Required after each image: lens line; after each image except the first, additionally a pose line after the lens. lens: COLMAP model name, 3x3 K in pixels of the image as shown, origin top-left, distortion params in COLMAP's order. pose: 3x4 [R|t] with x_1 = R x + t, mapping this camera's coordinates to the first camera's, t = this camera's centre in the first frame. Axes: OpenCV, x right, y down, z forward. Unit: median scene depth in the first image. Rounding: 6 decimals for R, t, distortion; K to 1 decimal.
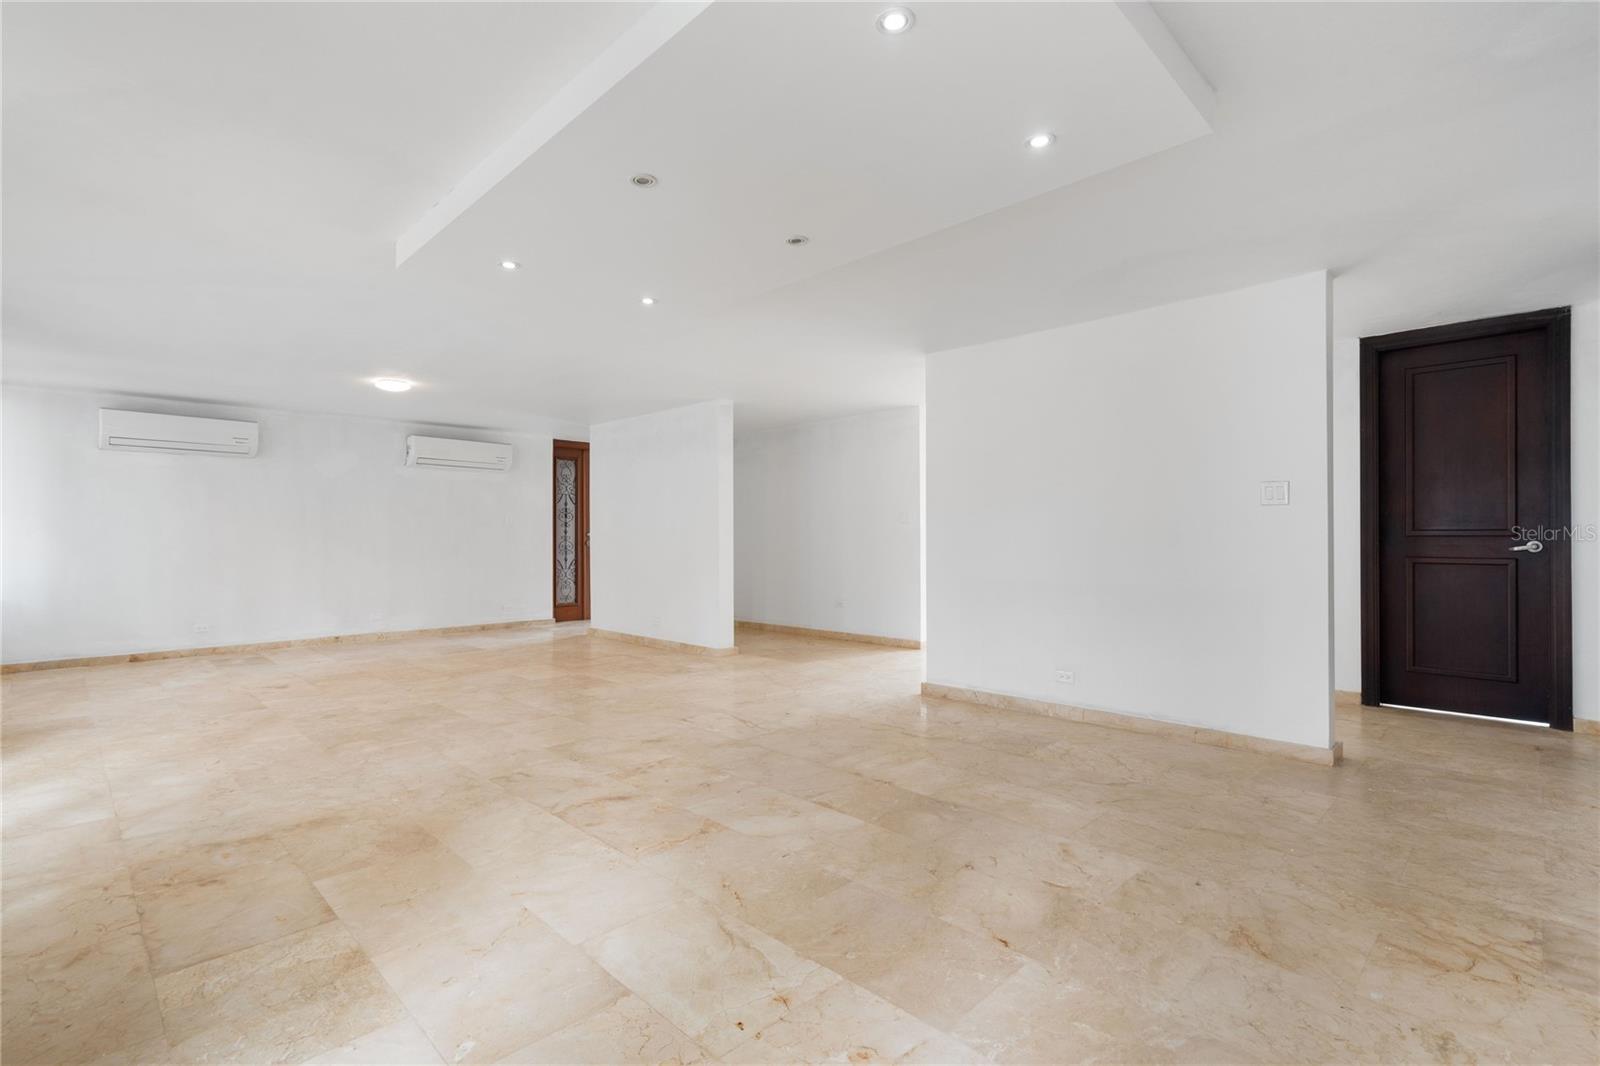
lens RADIAL K [[744.1, 0, 800.0], [0, 744.1, 533.0], [0, 0, 1]] dist [-0.002850, 0.000014]
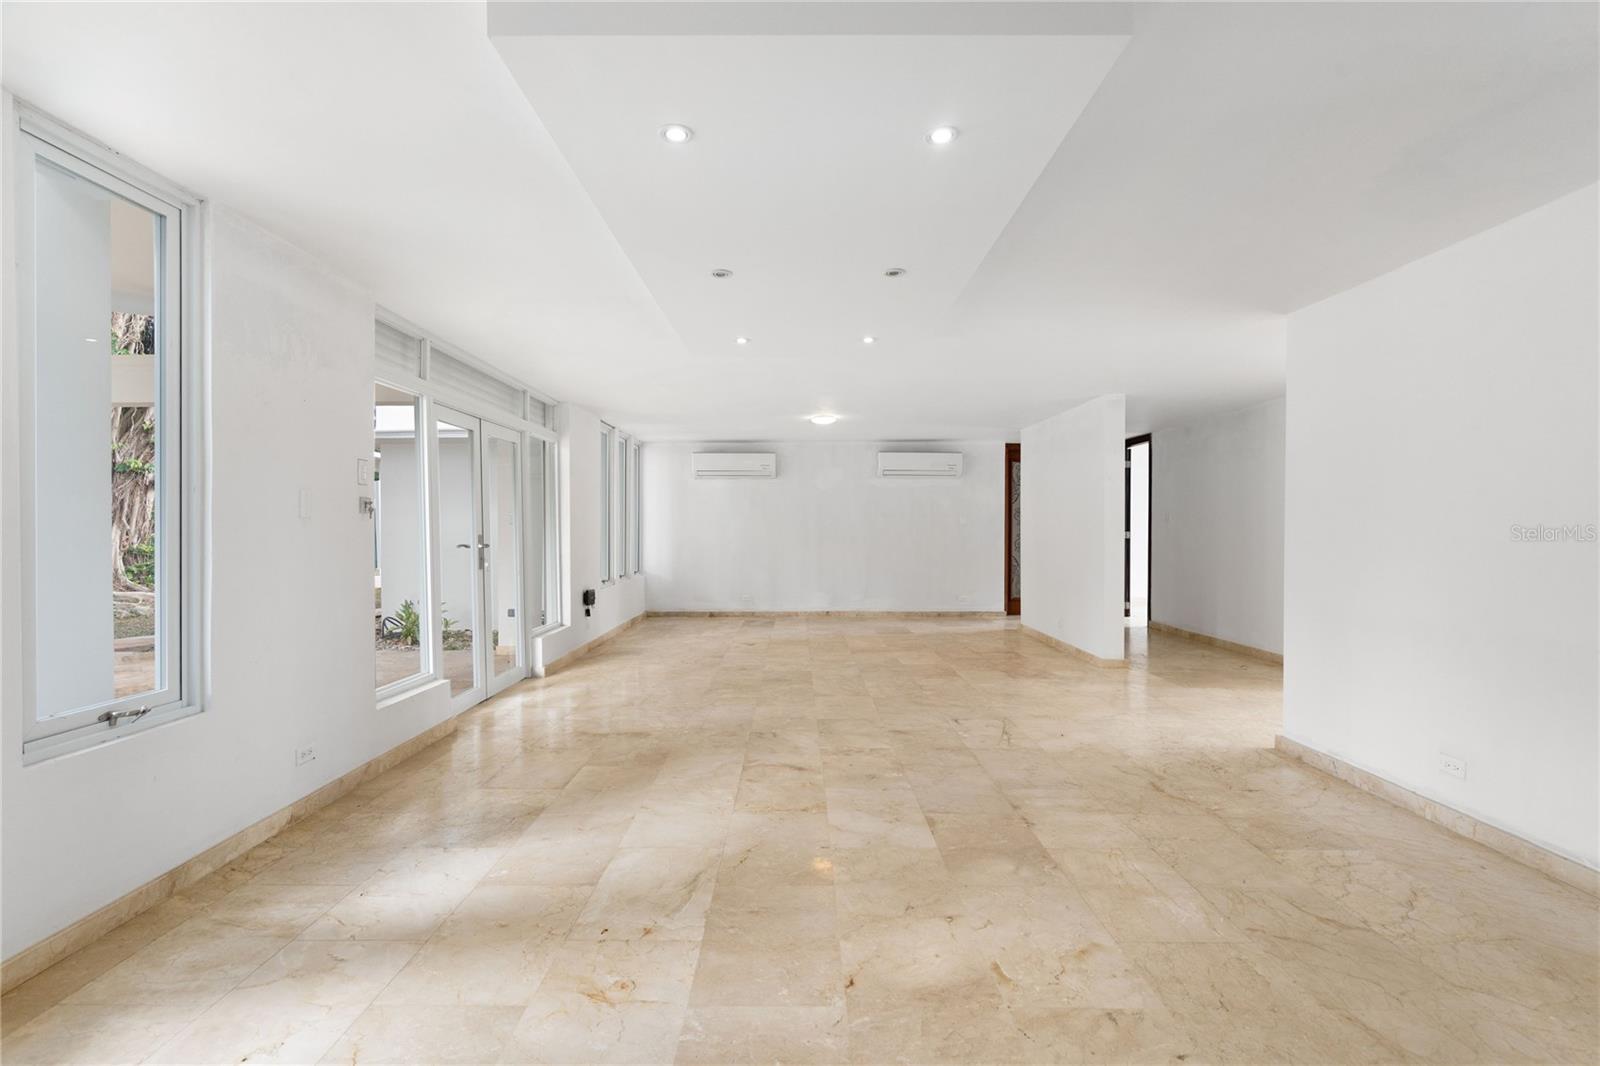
lens RADIAL K [[715.7, 0, 790.6], [0, 715.7, 535.0], [0, 0, 1]] dist [-0.002157, 0.001013]
pose [[0.703372, 0.009636, -0.710757, 0.400413], [0.003151, 0.999856, 0.016674, -0.028952], [0.710815, -0.013968, 0.703240, 0.125488]]
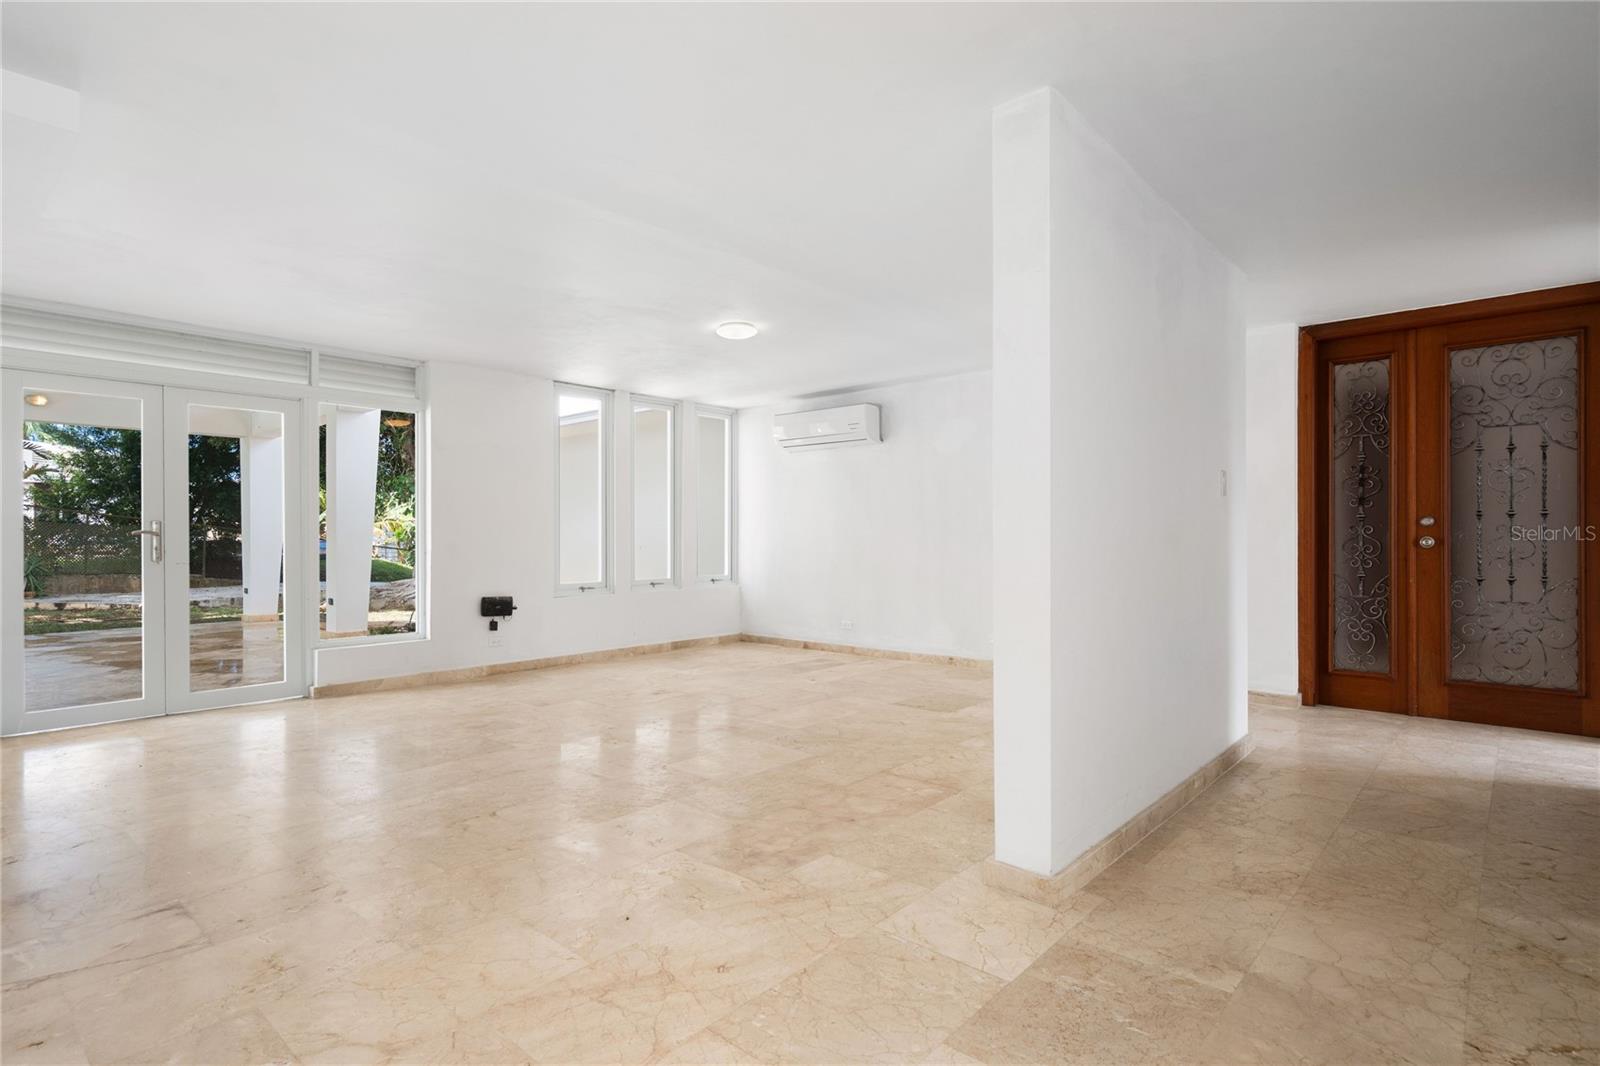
lens RADIAL K [[782.4, 0, 814.0], [0, 782.4, 530.6], [0, 0, 1]] dist [0.001601, 0.001303]
pose [[0.083736, 0.001314, -0.996487, 0.332706], [0.015562, 0.999875, 0.002626, 0.003248], [0.996366, -0.015727, 0.083705, 1.405982]]
